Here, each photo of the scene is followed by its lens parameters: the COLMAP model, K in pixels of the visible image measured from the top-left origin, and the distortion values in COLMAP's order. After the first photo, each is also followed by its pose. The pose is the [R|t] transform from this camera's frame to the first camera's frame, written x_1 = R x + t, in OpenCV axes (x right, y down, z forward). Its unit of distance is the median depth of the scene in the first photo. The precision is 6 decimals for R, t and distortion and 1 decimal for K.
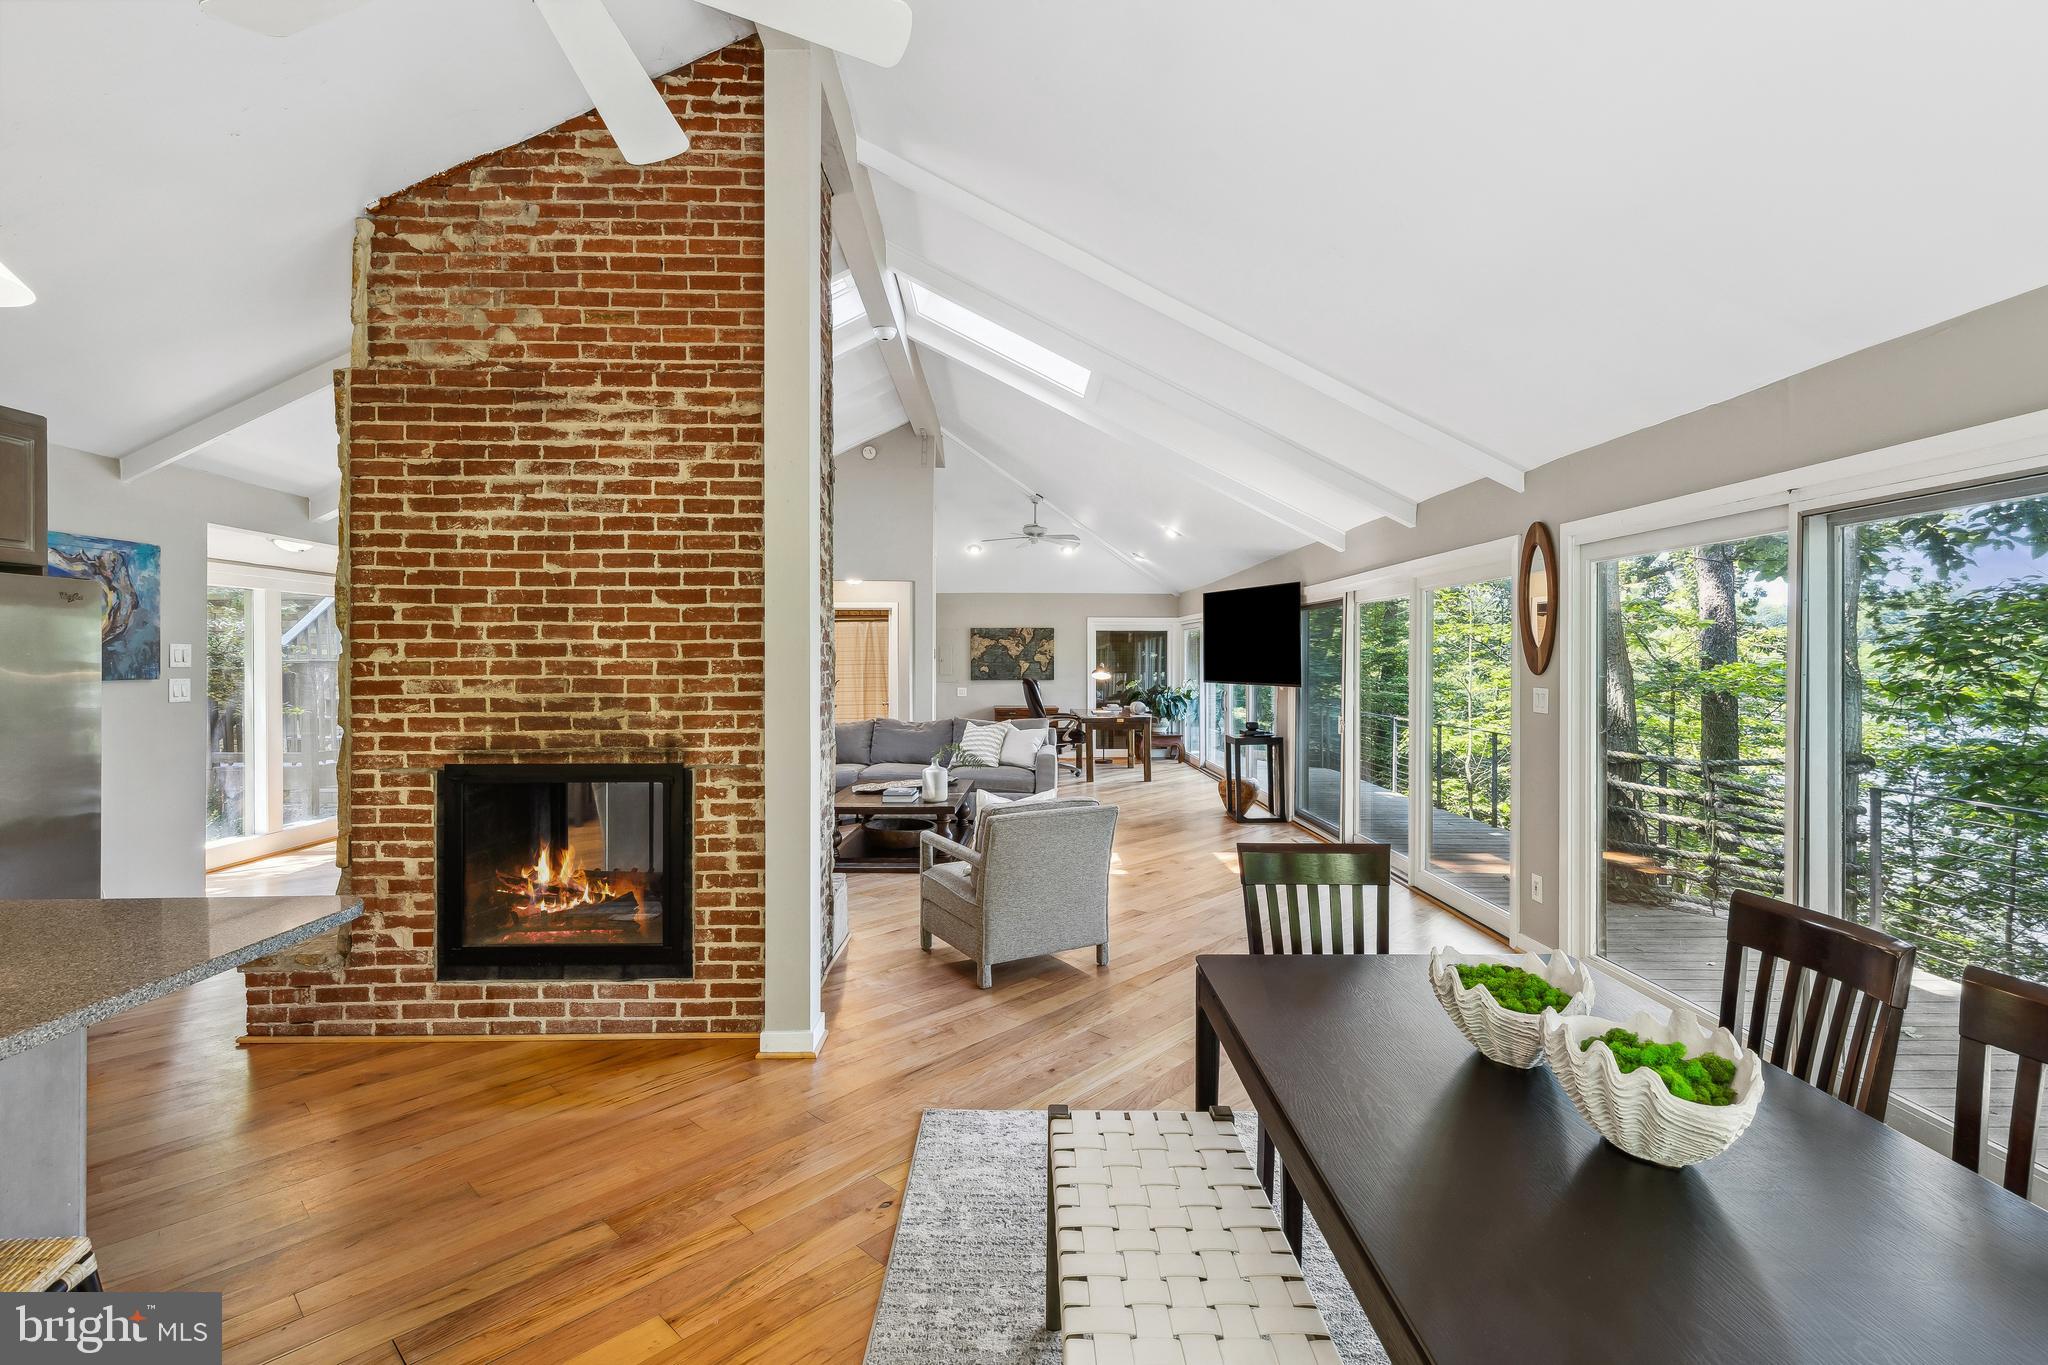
lens RADIAL K [[922.4, 0, 1019.0], [0, 922.4, 667.7], [0, 0, 1]] dist [0.001203, -0.000059]
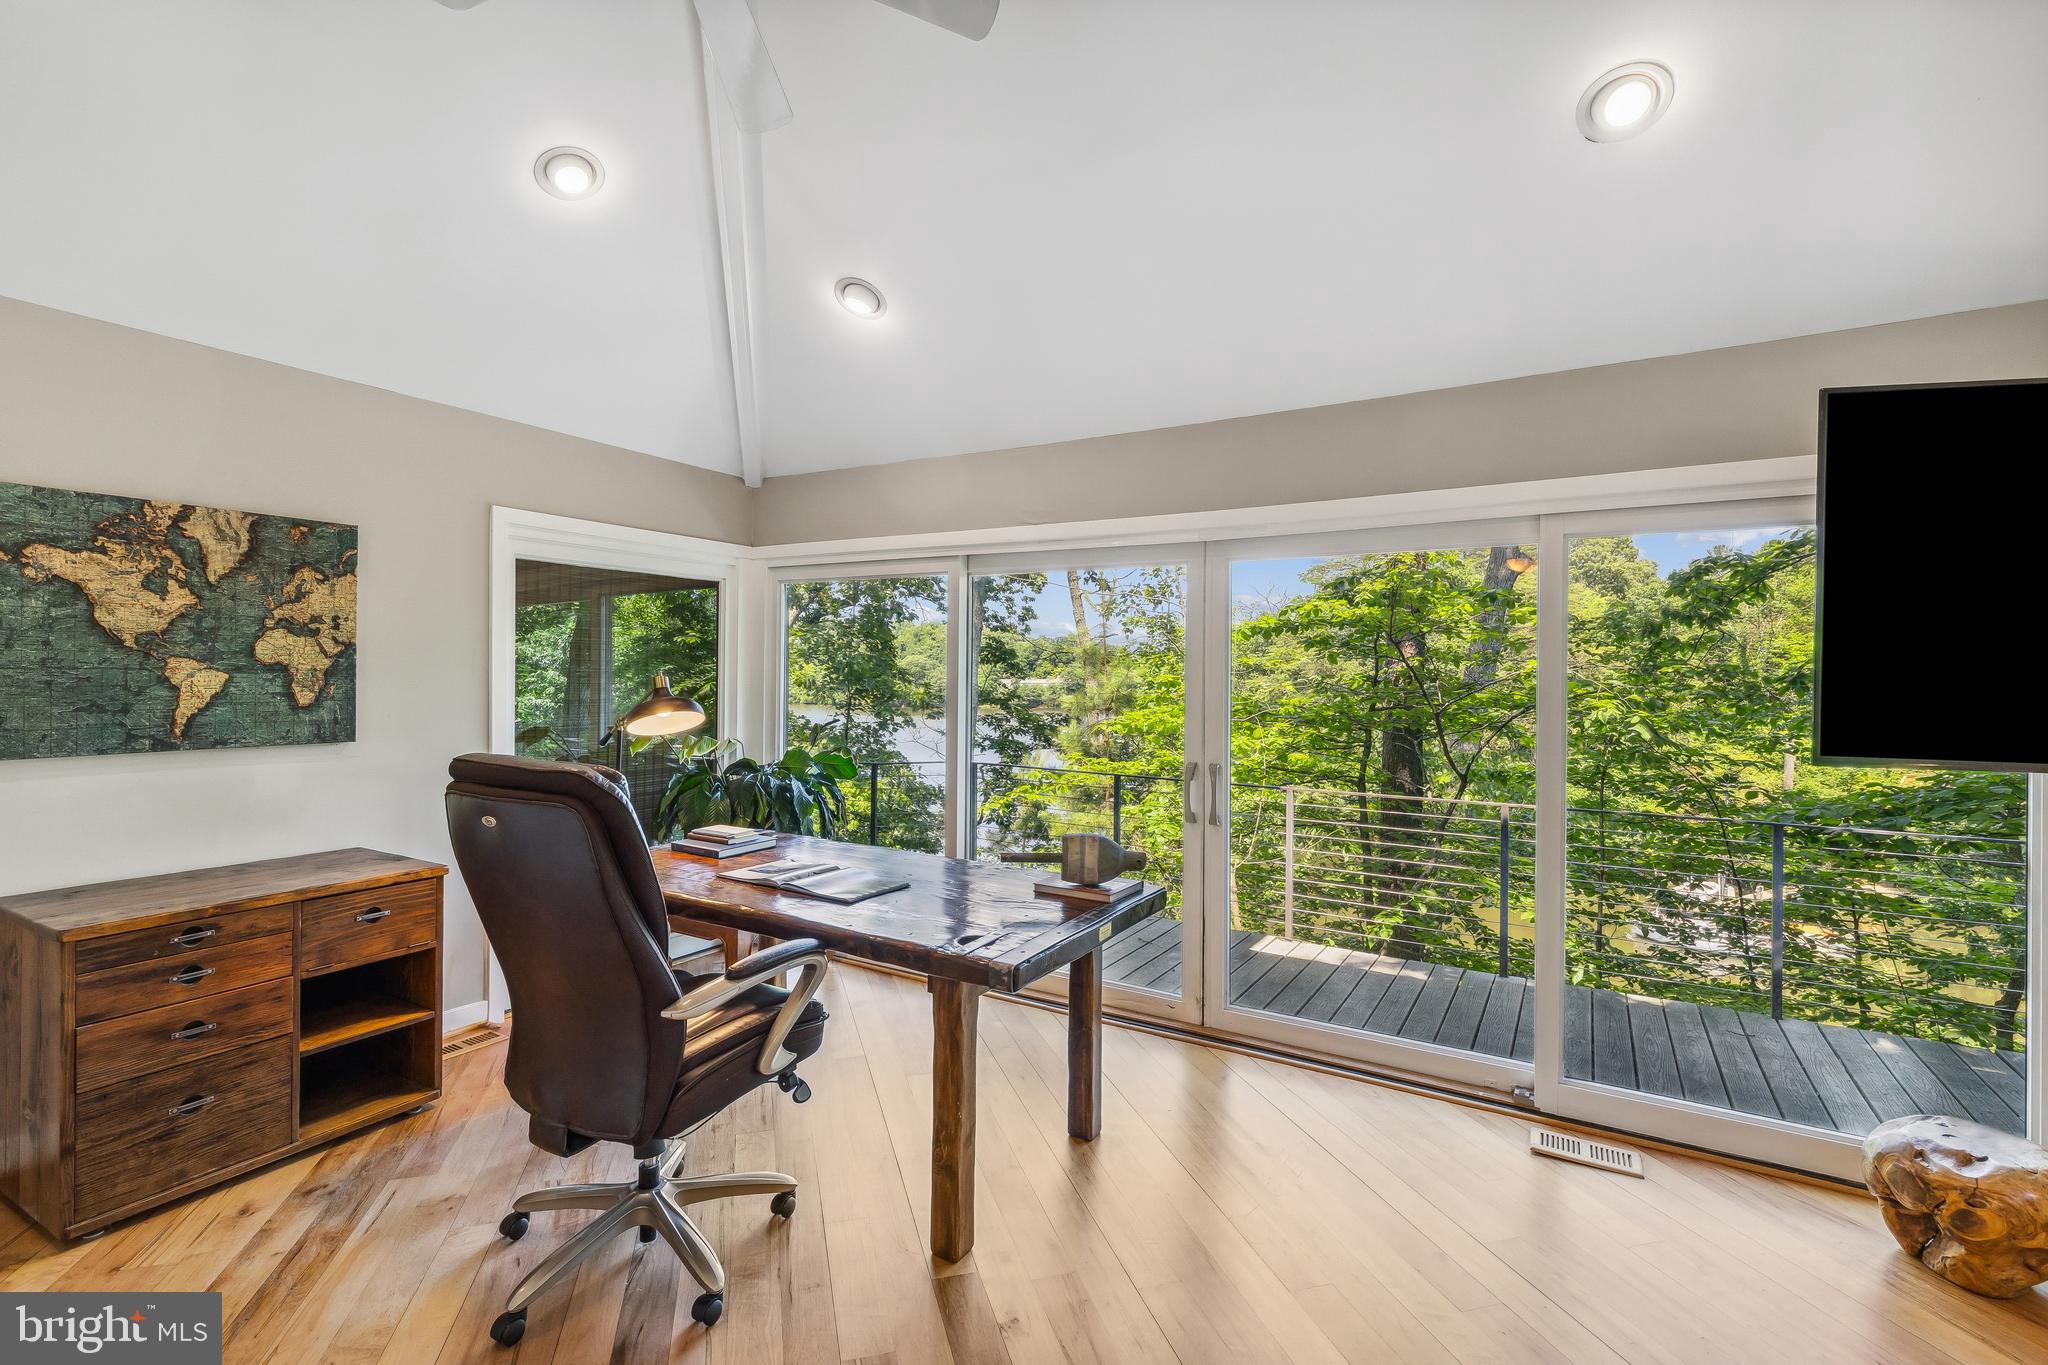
lens RADIAL K [[922.4, 0, 1023.7], [0, 922.4, 676.6], [0, 0, 1]] dist [0.001203, -0.000059]
pose [[0.533872, -0.001316, 0.845564, -0.269142], [0.008044, 0.999961, -0.003522, -0.005304], [-0.845527, 0.008682, 0.533862, 2.679354]]
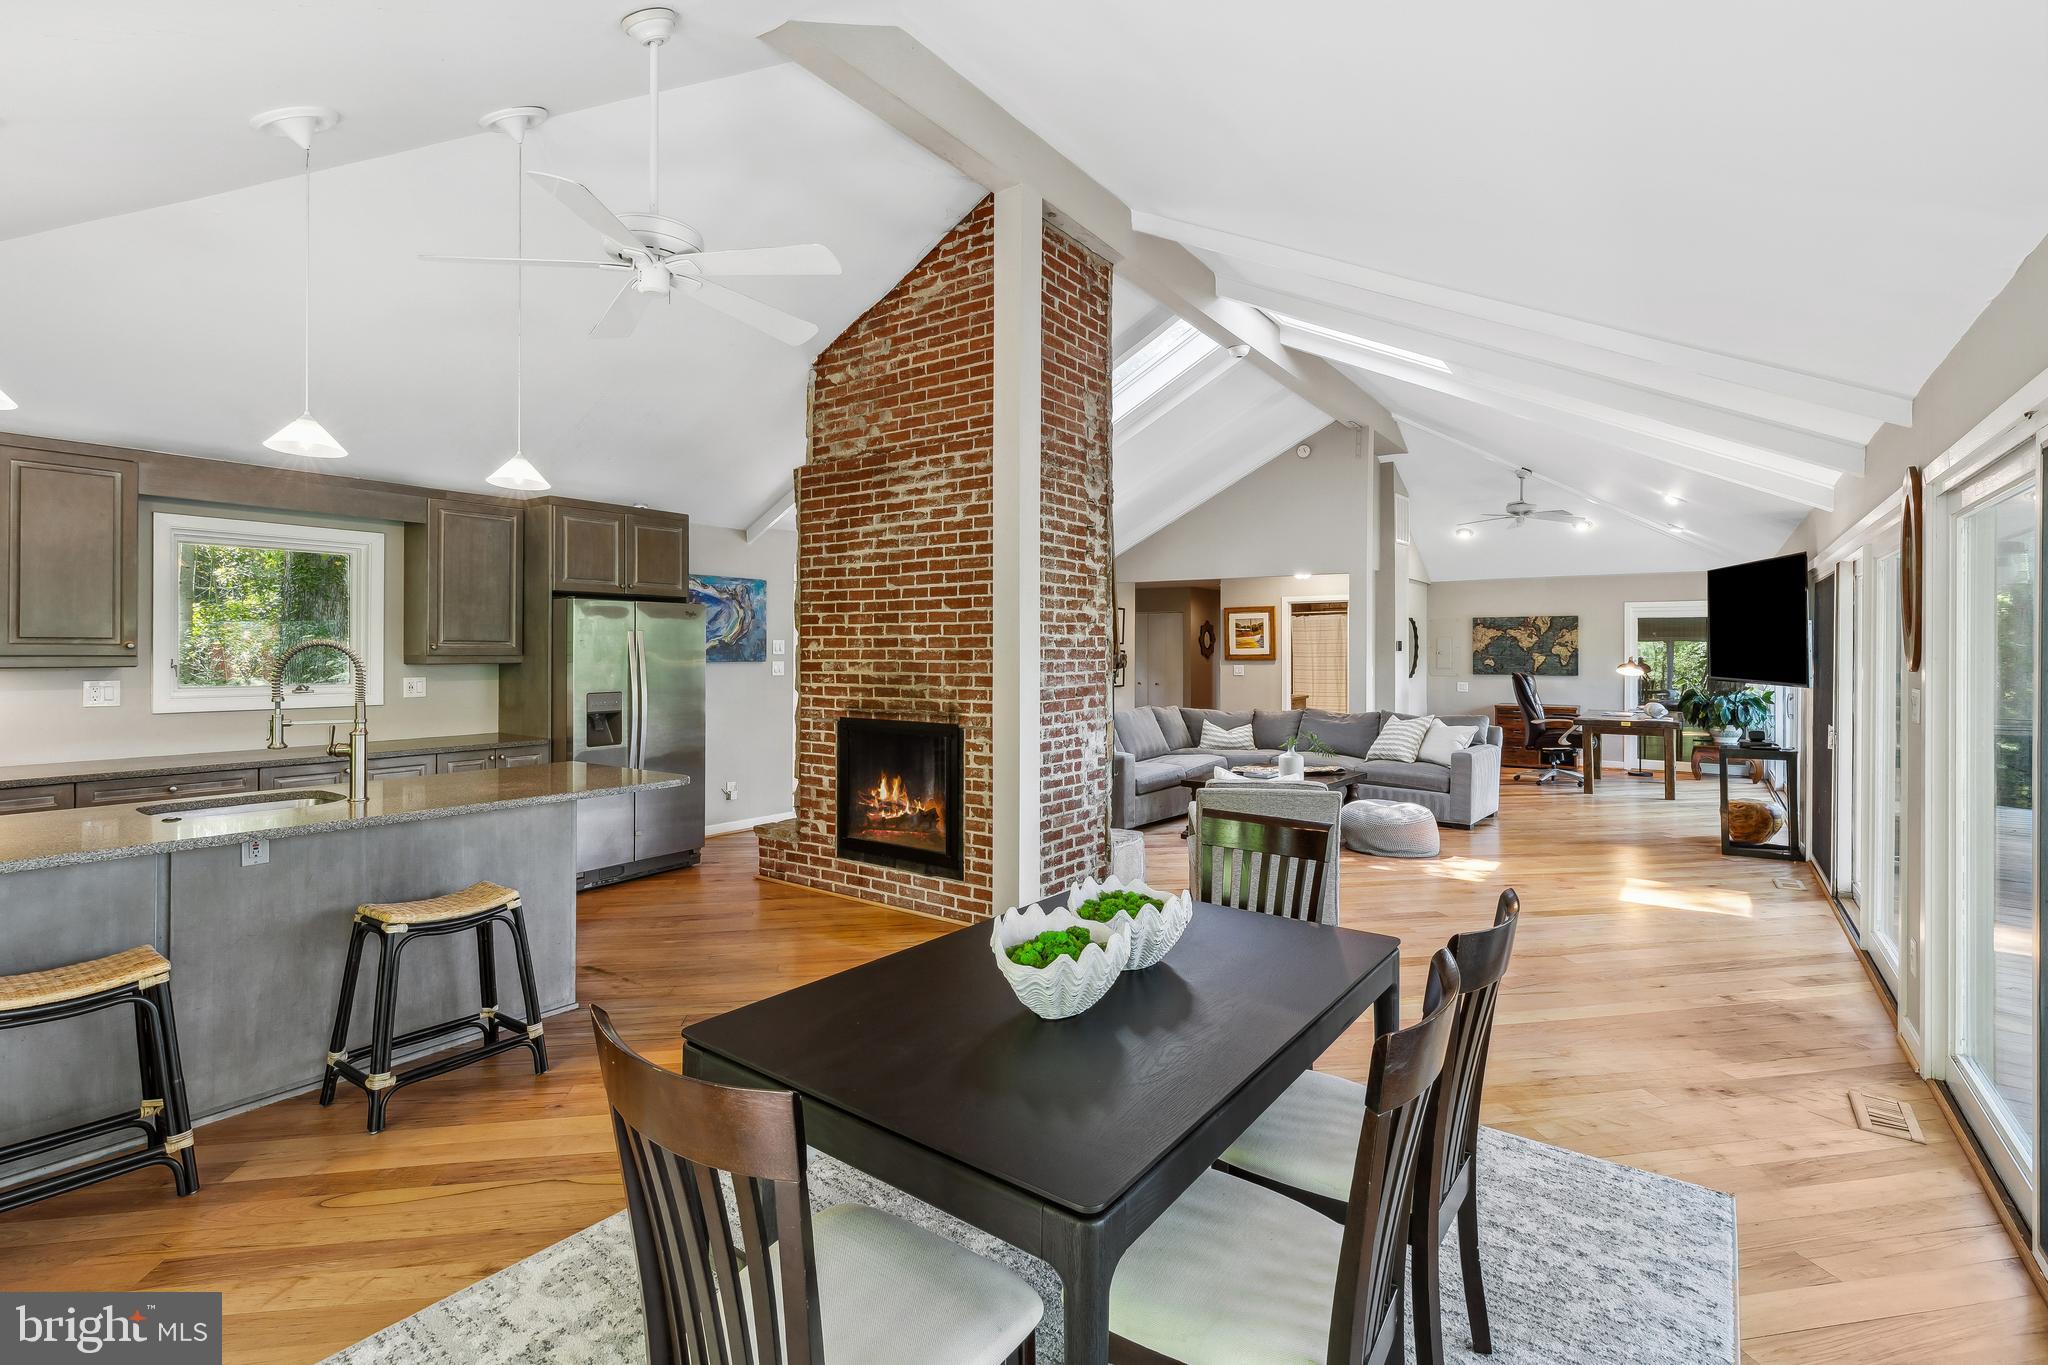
lens RADIAL K [[922.4, 0, 1014.8], [0, 922.4, 663.0], [0, 0, 1]] dist [0.001203, -0.000059]
pose [[0.793429, 0.009351, -0.608591, 0.540186], [-0.007959, 0.999956, 0.004988, 0.004499], [0.608611, 0.000886, 0.793468, -0.042324]]
